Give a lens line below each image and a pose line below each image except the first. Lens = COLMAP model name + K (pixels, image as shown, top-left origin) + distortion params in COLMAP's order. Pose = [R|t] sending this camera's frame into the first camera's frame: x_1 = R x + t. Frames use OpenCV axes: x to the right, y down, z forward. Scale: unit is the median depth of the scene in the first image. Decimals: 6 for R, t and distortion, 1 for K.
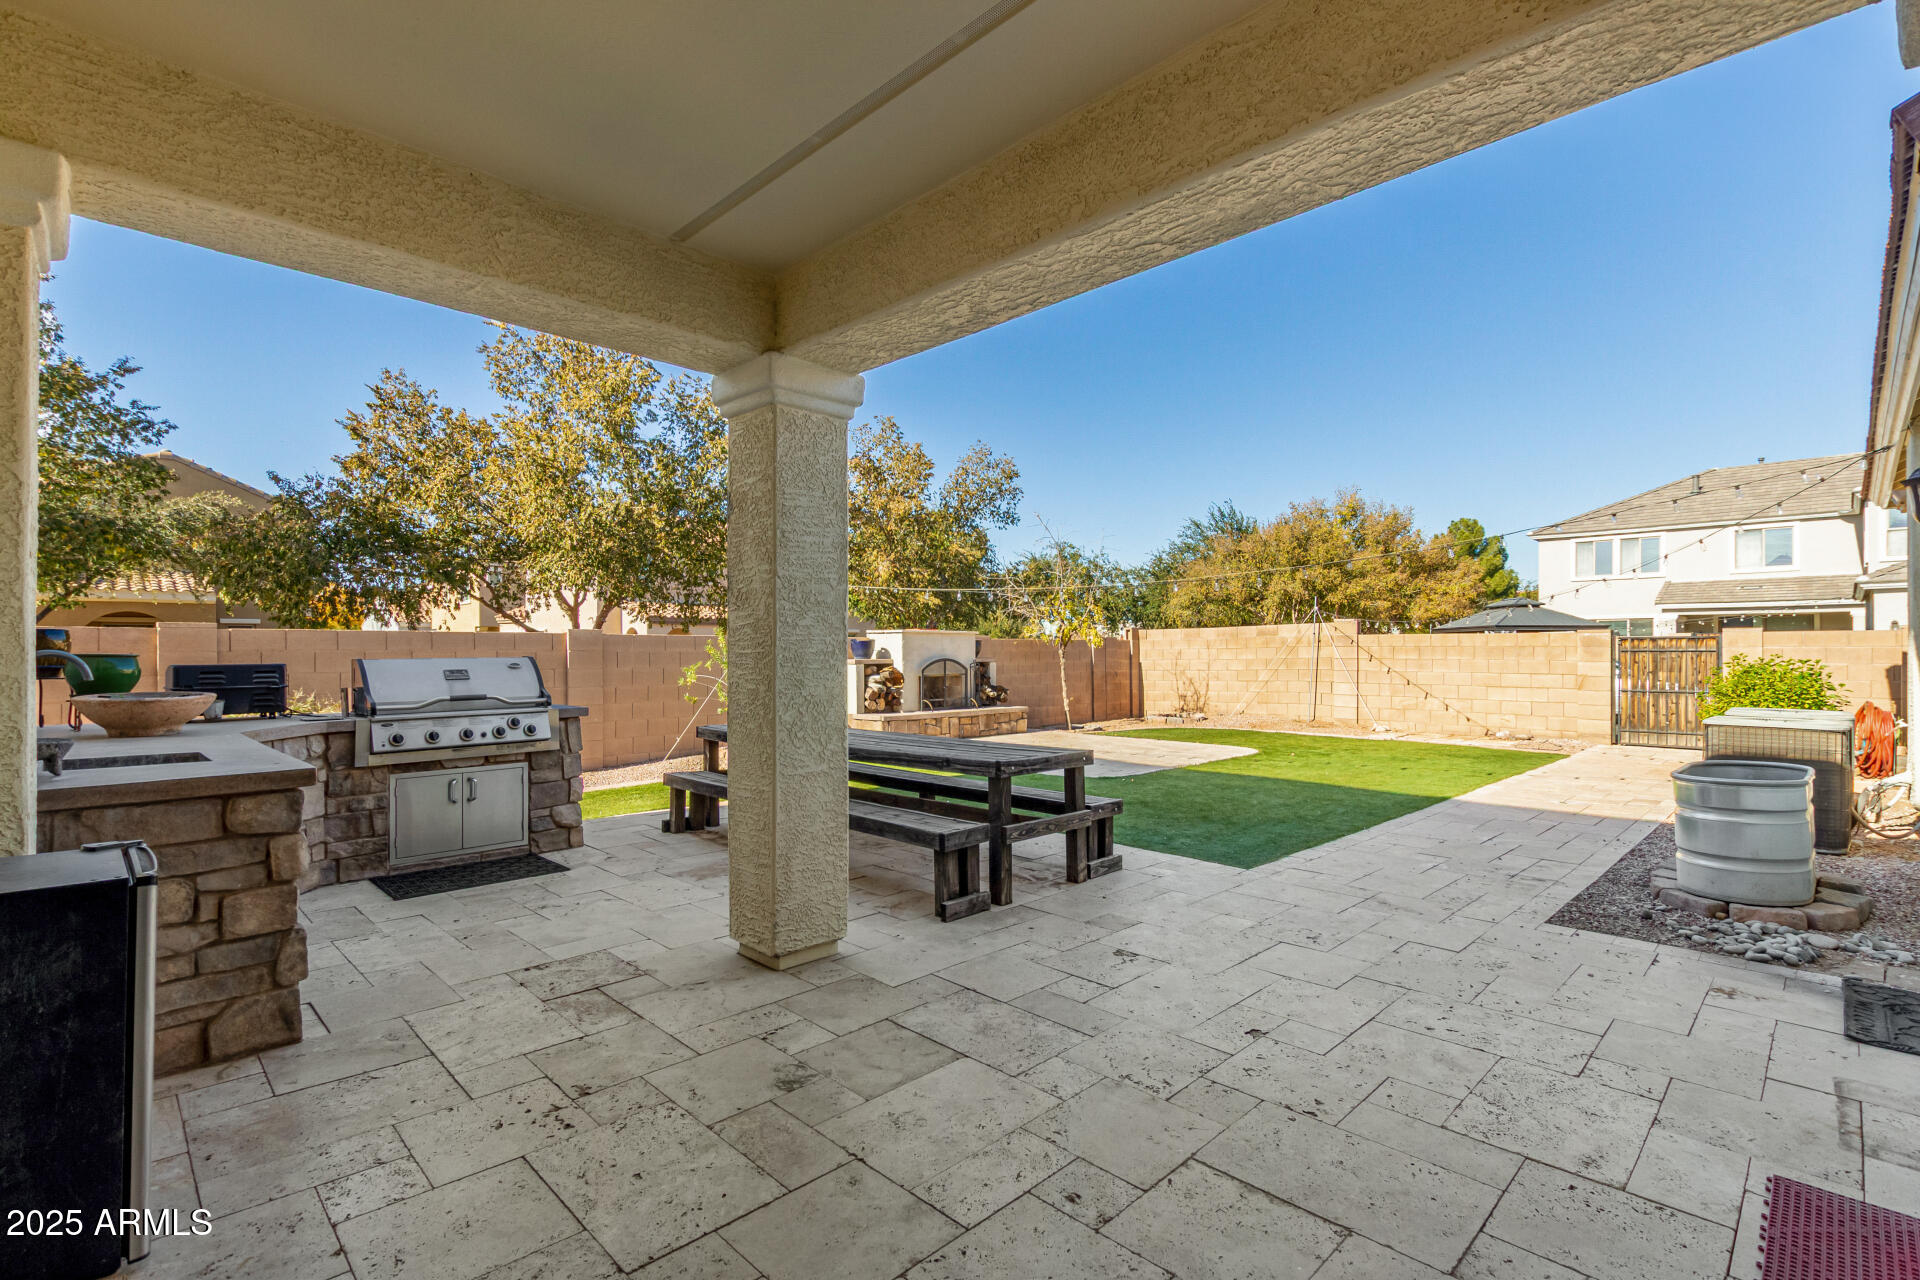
lens RADIAL K [[885.8, 0, 967.2], [0, 885.8, 644.0], [0, 0, 1]] dist [0.004420, -0.000212]
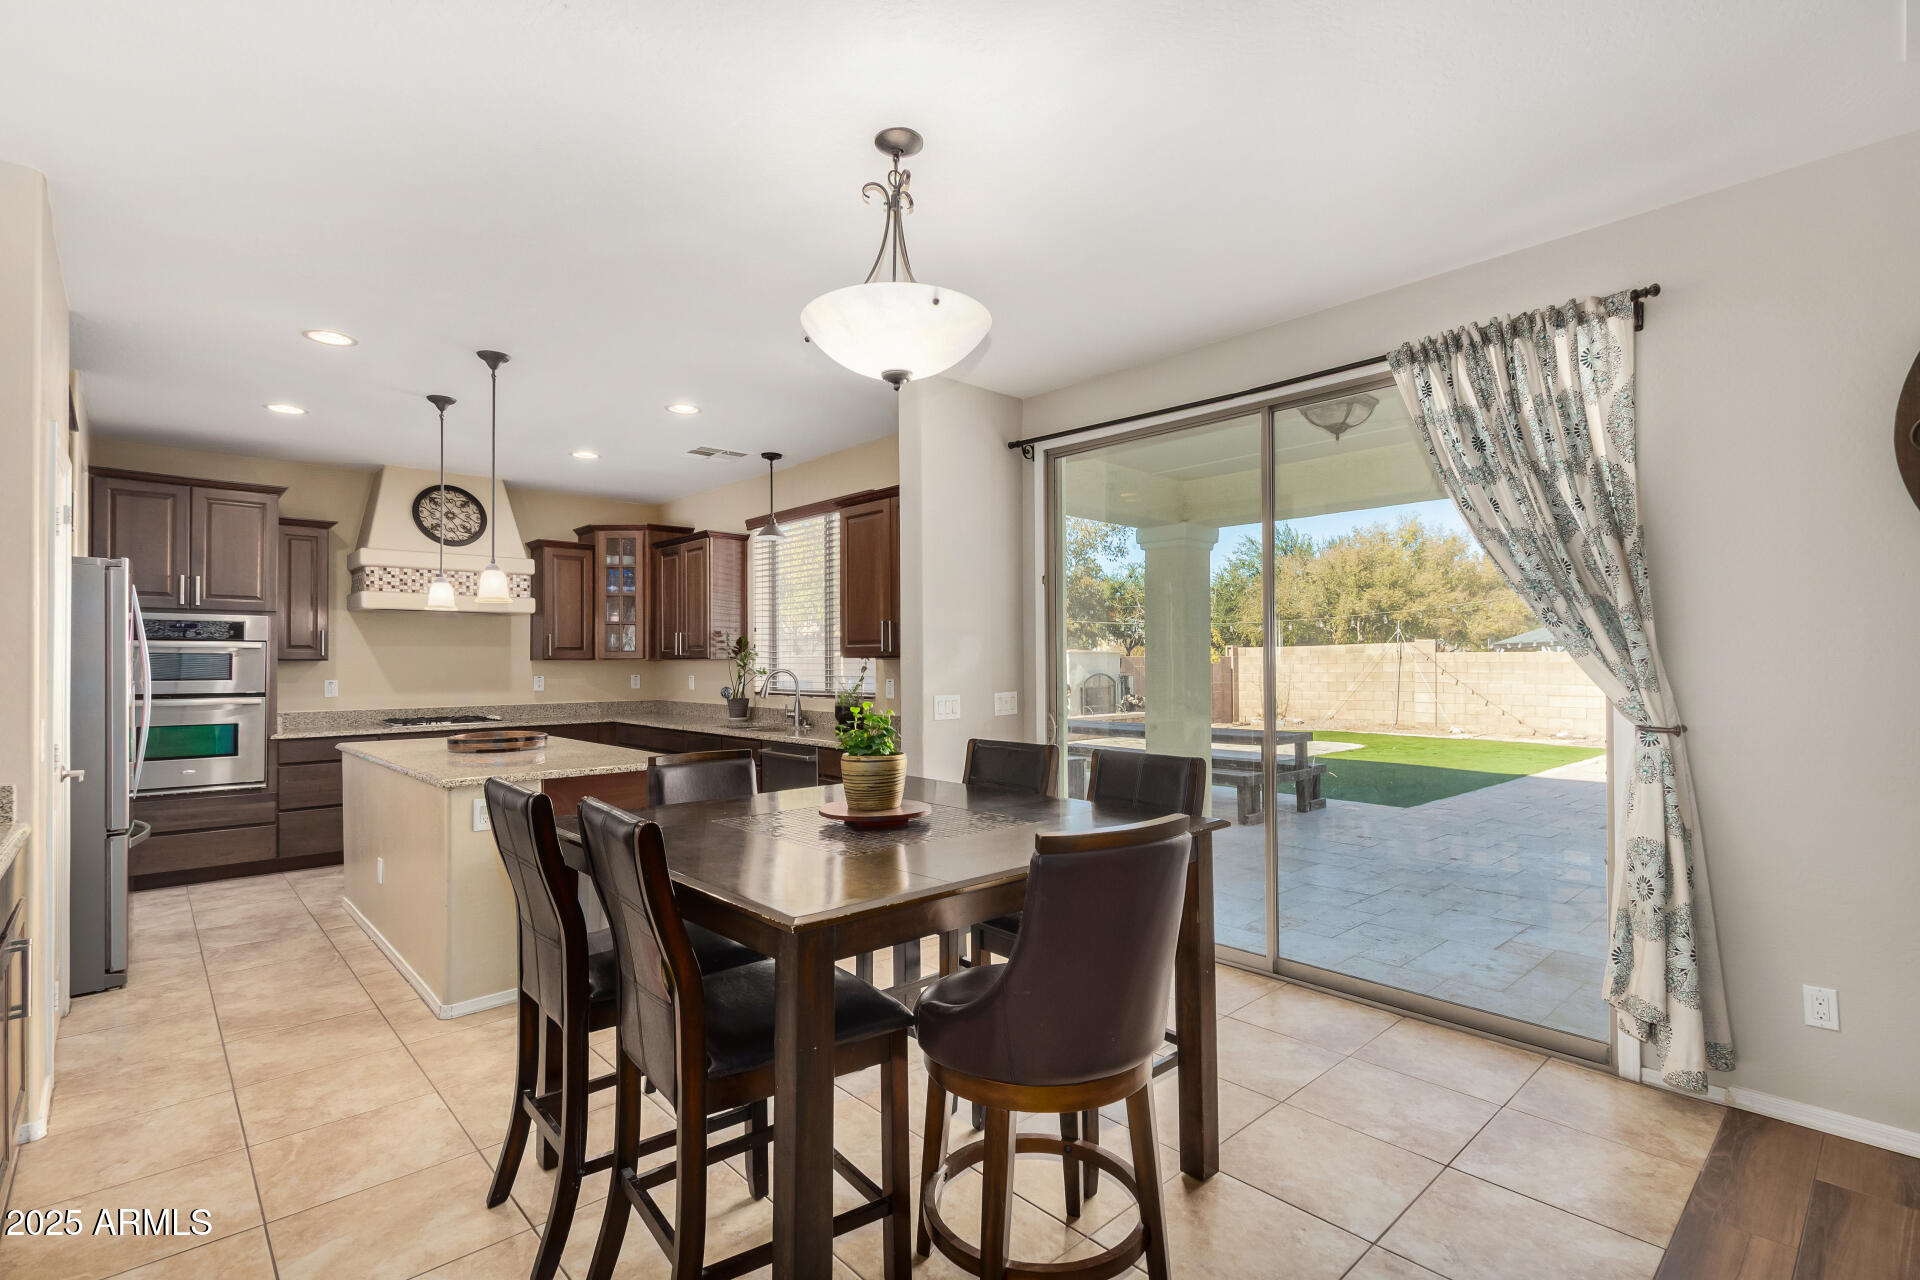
lens RADIAL K [[885.8, 0, 941.7], [0, 885.8, 649.1], [0, 0, 1]] dist [0.004420, -0.000212]
pose [[0.998216, -0.002633, -0.059656, -0.146581], [0.002312, 0.999983, -0.005439, -0.009608], [0.059669, 0.005291, 0.998204, -0.226464]]
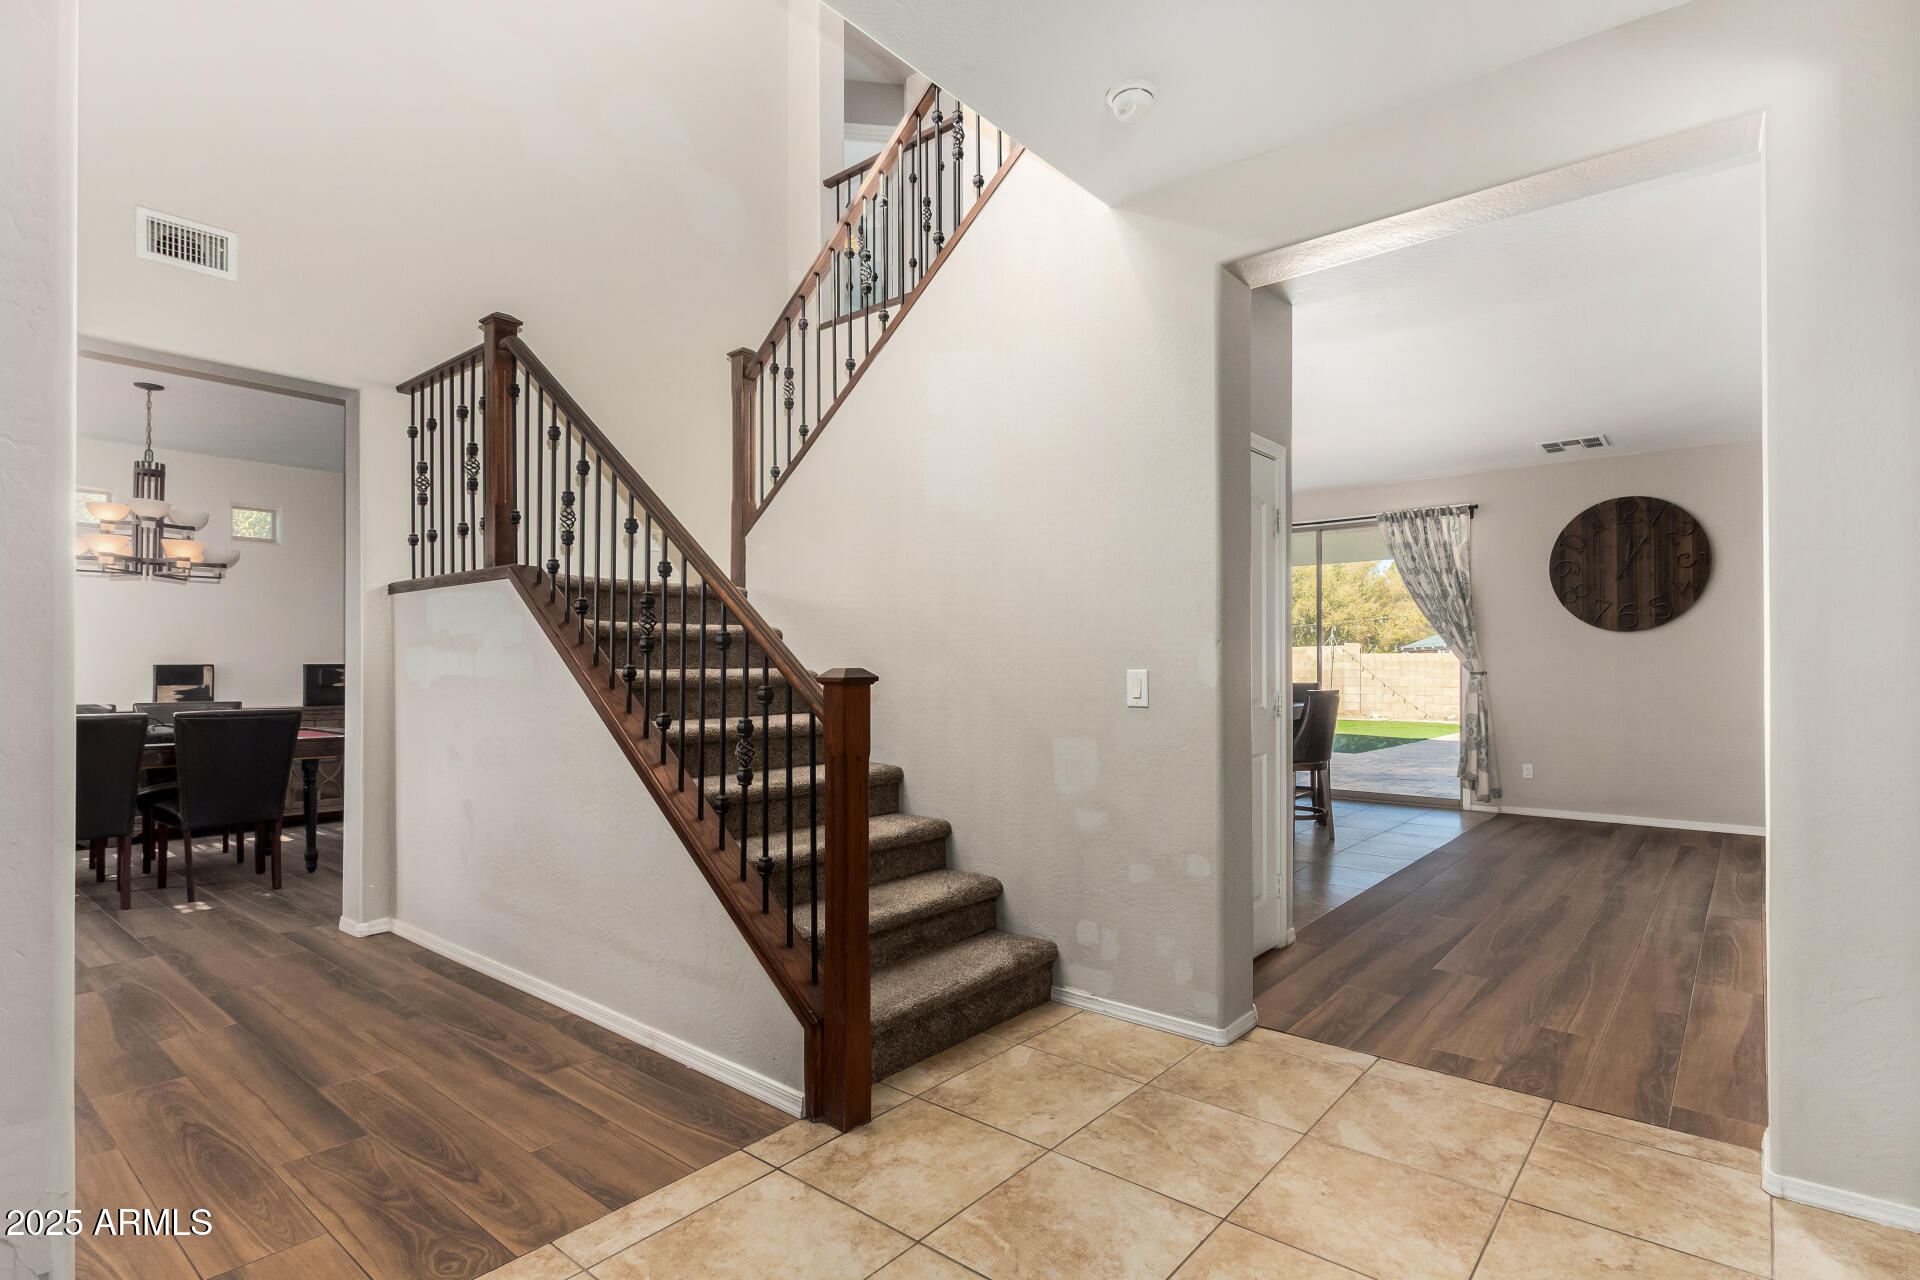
lens RADIAL K [[946.3, 0, 974.8], [0, 946.3, 647.9], [0, 0, 1]] dist [-0.002818, -0.000382]
pose [[0.996904, 0.004819, 0.078478, -0.311417], [-0.004063, 0.999944, -0.009790, -0.001811], [-0.078520, 0.009441, 0.996868, -0.506688]]
